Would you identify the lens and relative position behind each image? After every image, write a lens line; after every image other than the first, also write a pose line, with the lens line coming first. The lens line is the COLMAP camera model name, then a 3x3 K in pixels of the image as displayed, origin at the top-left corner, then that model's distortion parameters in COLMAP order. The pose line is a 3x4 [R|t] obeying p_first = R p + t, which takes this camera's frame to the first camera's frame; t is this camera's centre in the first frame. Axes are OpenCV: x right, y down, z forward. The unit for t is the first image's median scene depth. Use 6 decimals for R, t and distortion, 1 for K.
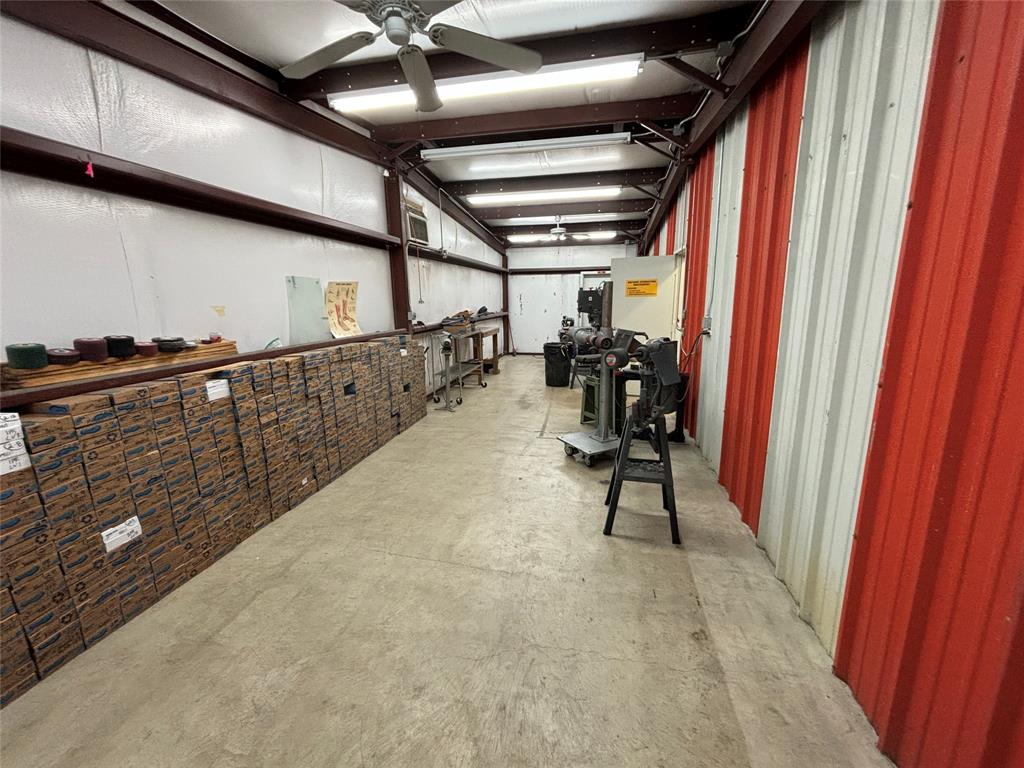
lens RADIAL K [[409.8, 0, 462.3], [0, 409.8, 398.0], [0, 0, 1]] dist [0.000668, -0.000359]
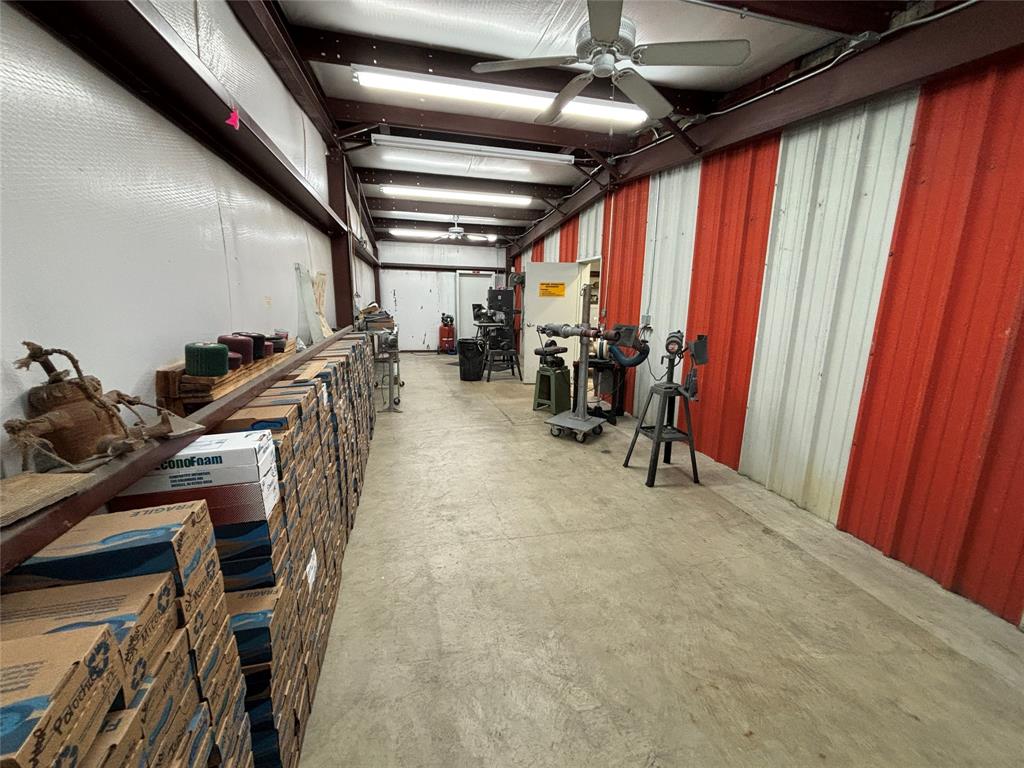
lens RADIAL K [[409.8, 0, 526.8], [0, 409.8, 396.7], [0, 0, 1]] dist [0.000668, -0.000359]
pose [[0.892808, -0.081775, 0.442953, -0.165559], [0.080233, 0.996528, 0.022257, -0.000321], [-0.443235, 0.015668, 0.896268, 0.012061]]
